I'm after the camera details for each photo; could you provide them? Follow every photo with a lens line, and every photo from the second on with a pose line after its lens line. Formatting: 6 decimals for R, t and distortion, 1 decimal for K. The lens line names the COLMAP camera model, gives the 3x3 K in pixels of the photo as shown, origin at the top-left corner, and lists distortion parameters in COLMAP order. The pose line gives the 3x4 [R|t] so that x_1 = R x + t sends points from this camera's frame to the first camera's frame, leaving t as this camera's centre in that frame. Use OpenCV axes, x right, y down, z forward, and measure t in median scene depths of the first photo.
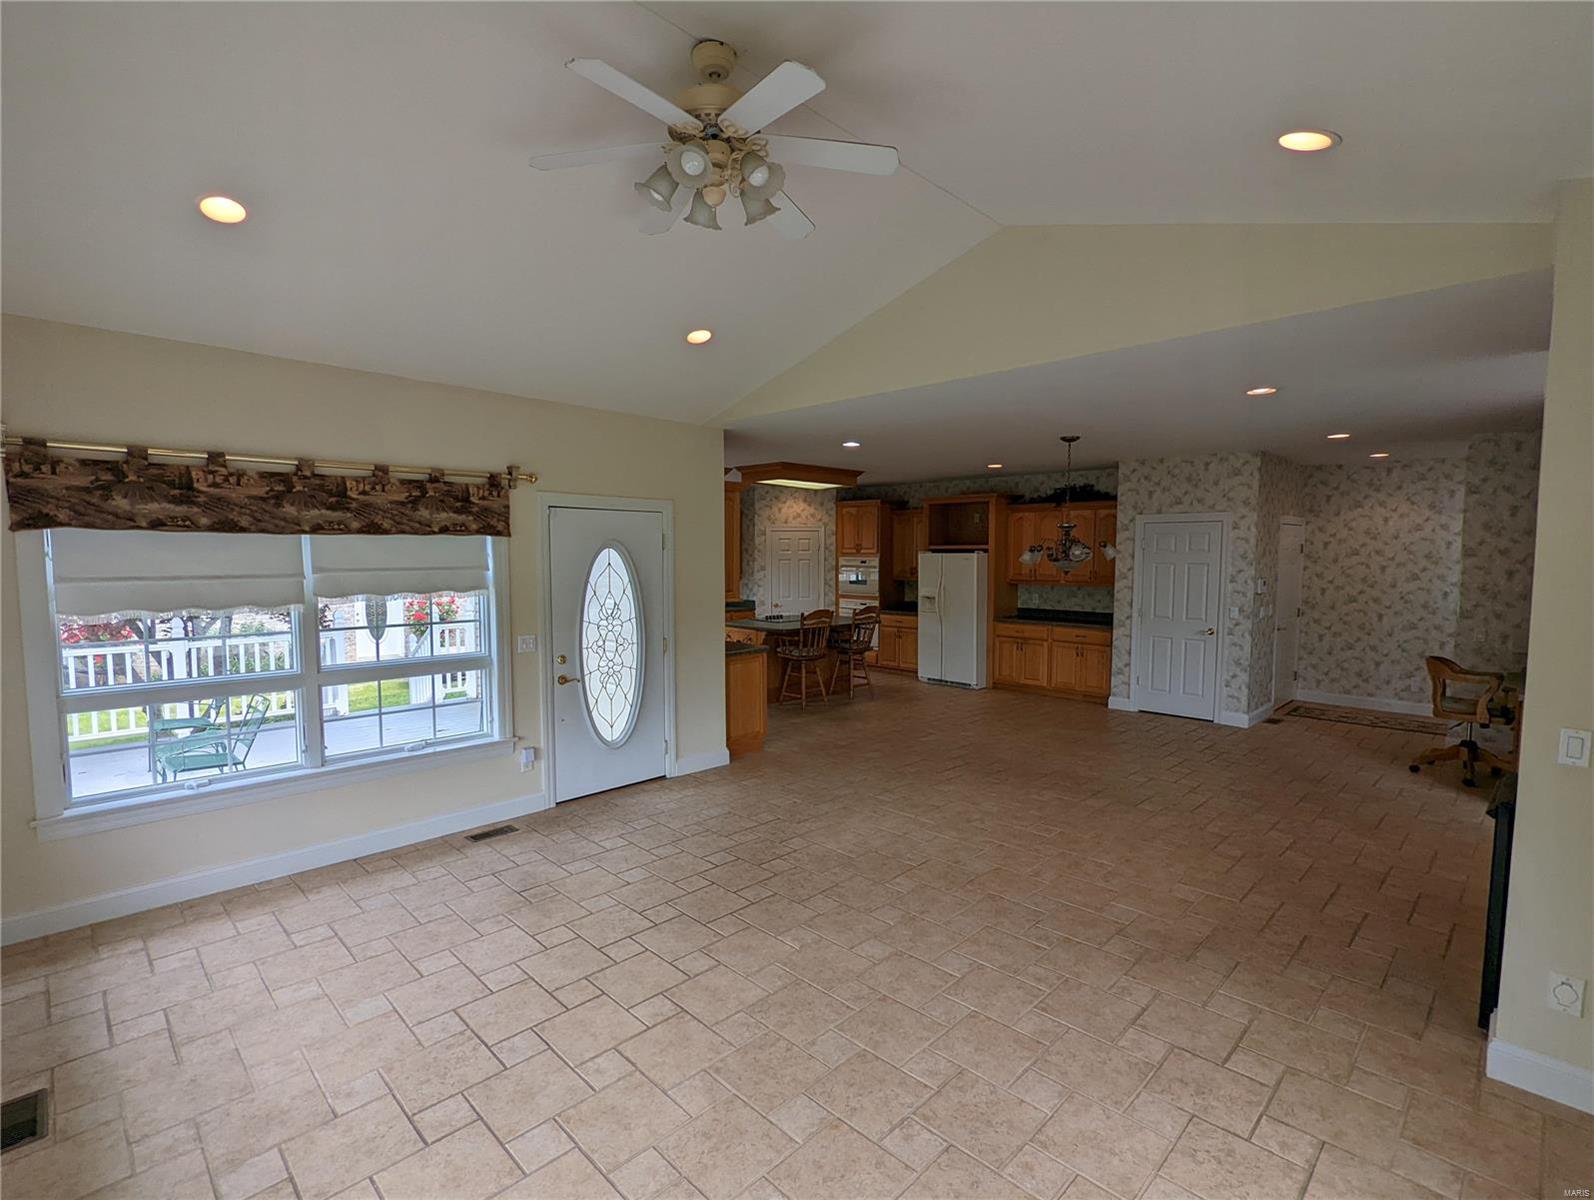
lens RADIAL K [[758.3, 0, 798.1], [0, 758.3, 606.1], [0, 0, 1]] dist [-0.000056, -0.004707]
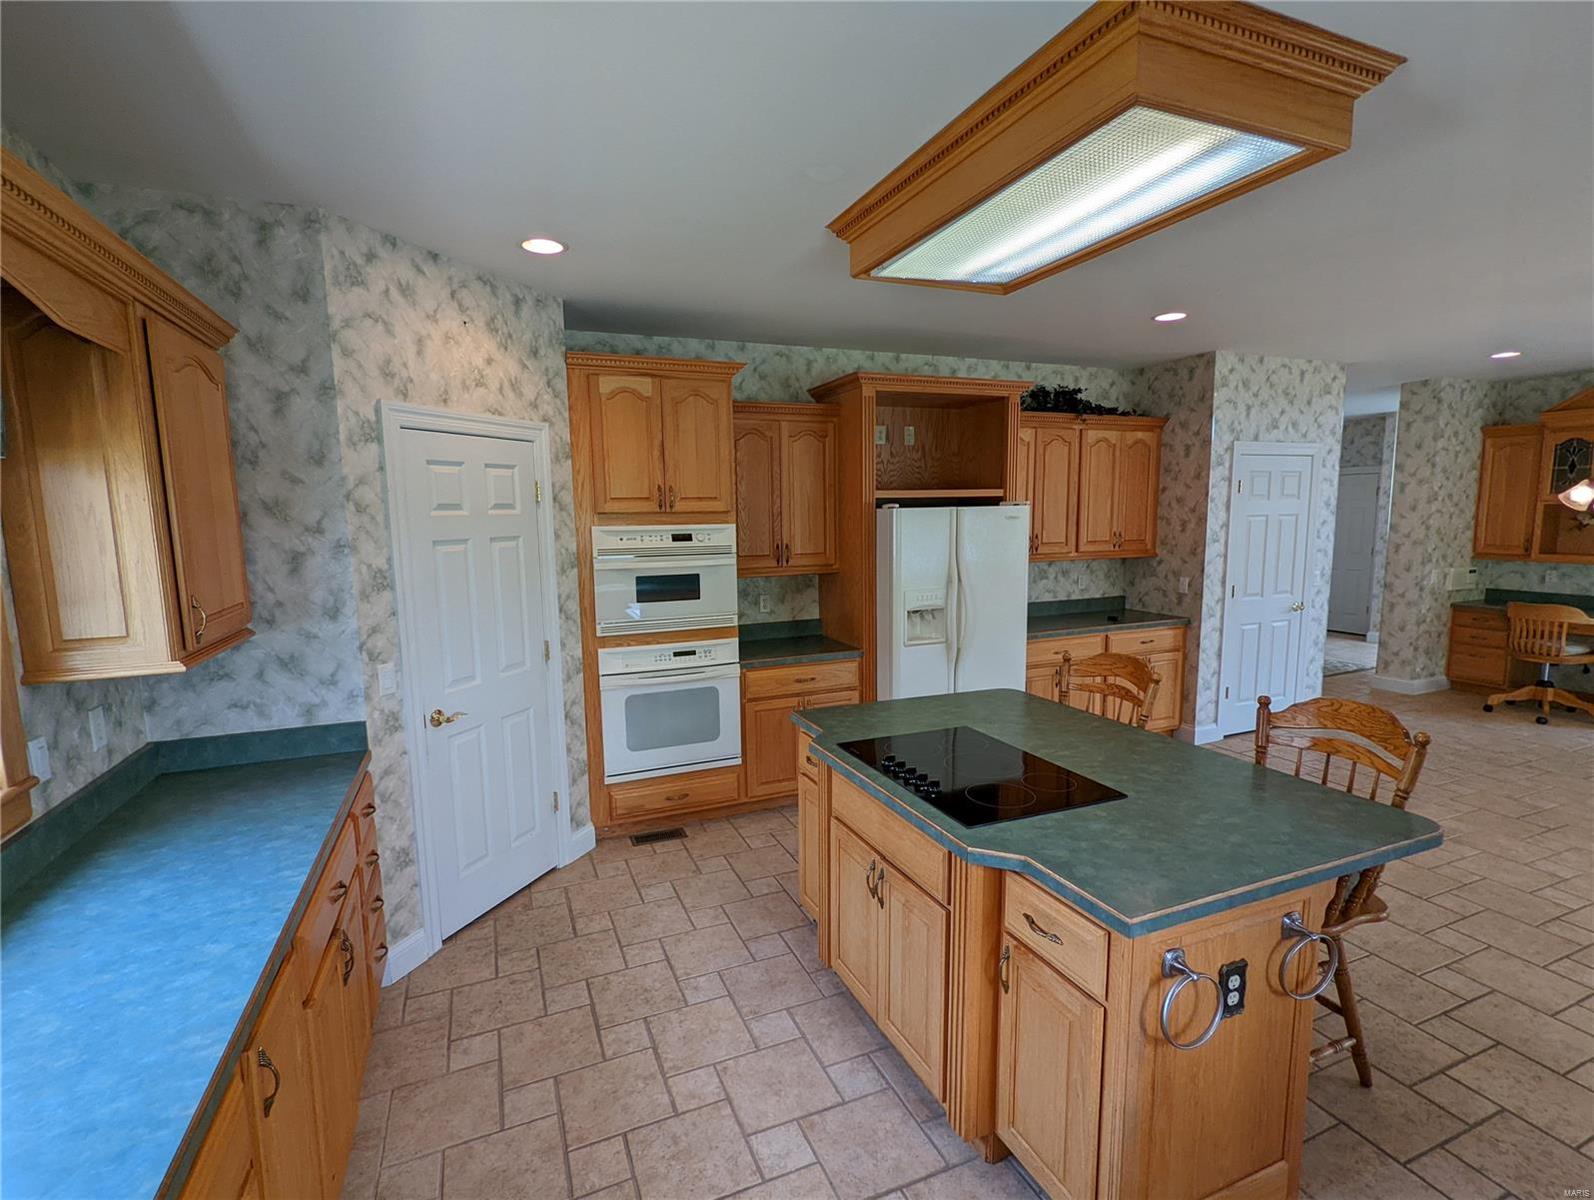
lens RADIAL K [[758.3, 0, 798.1], [0, 758.3, 606.1], [0, 0, 1]] dist [-0.000056, -0.004707]
pose [[0.385559, -0.123393, 0.914395, -0.360951], [0.084677, 0.991567, 0.098103, -0.091302], [-0.918789, 0.039604, 0.392756, 1.315359]]
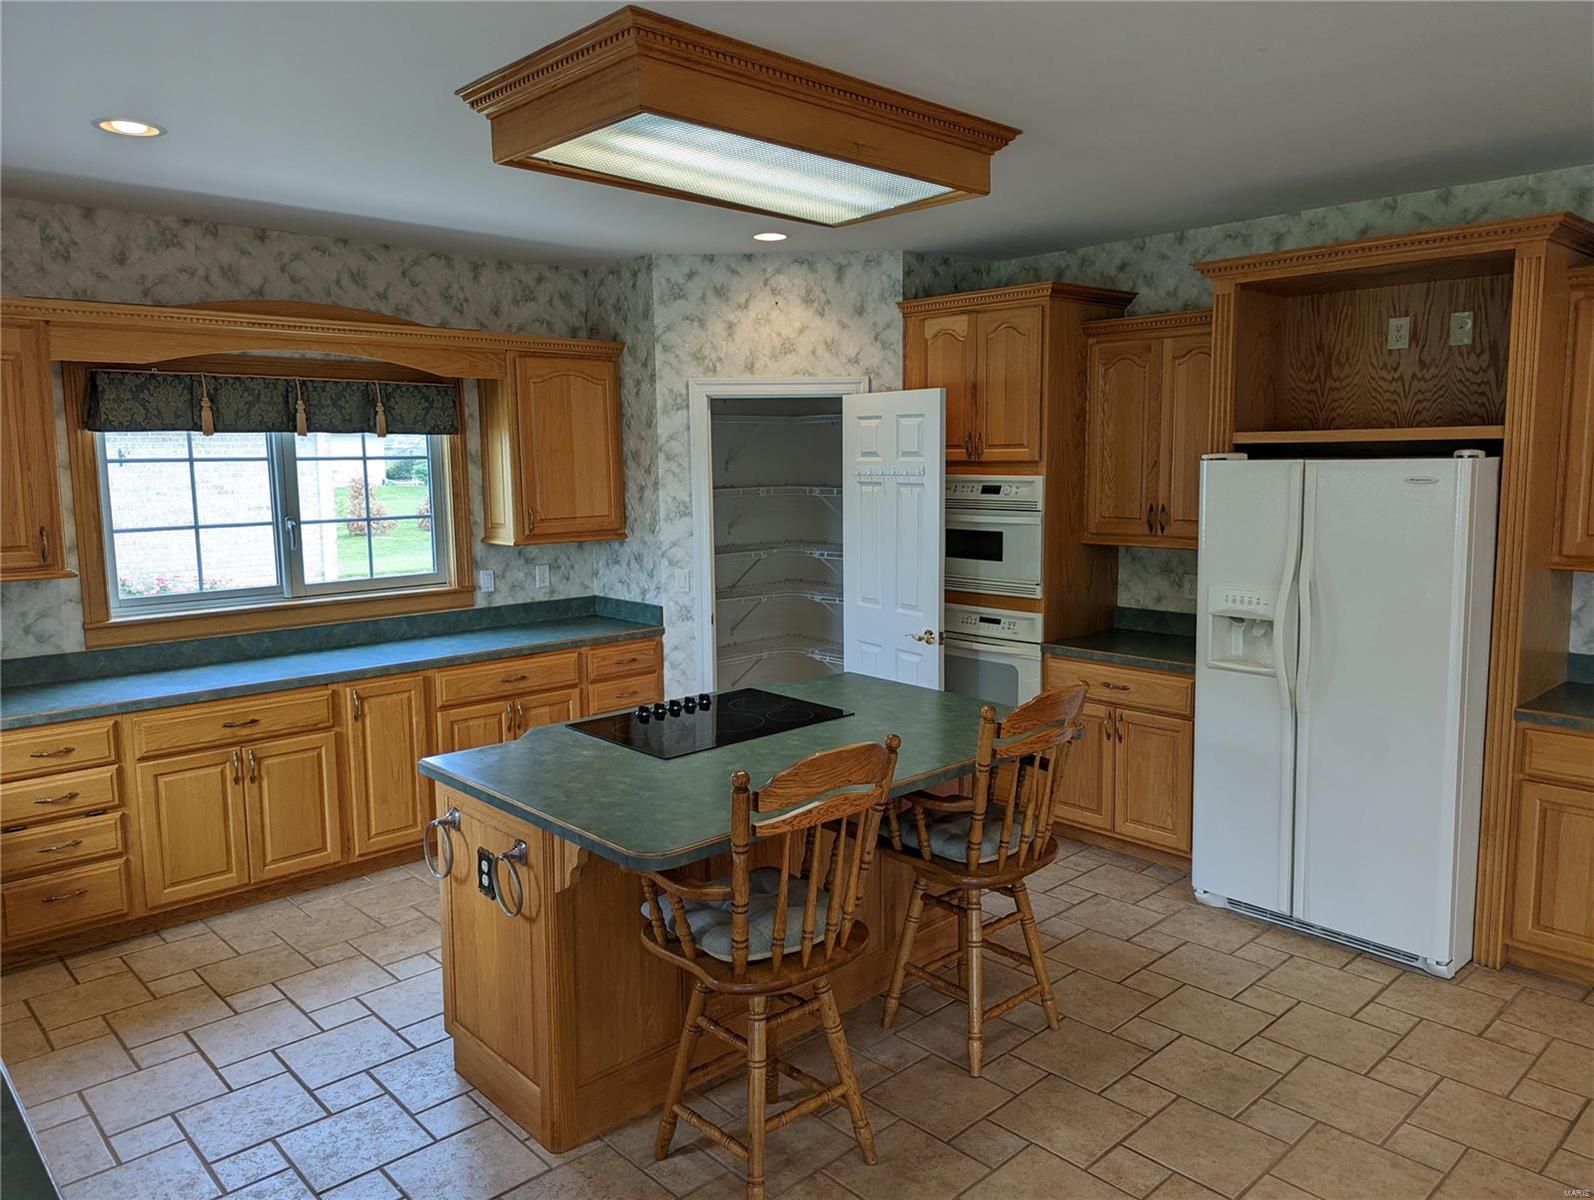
lens RADIAL K [[1118.4, 0, 805.6], [0, 1118.4, 583.5], [0, 0, 1]] dist [0.059443, -0.066146]
pose [[0.999376, -0.007307, -0.034555, 0.039975], [0.008827, 0.998991, 0.044037, -0.064953], [0.034198, -0.044314, 0.998432, 0.857259]]
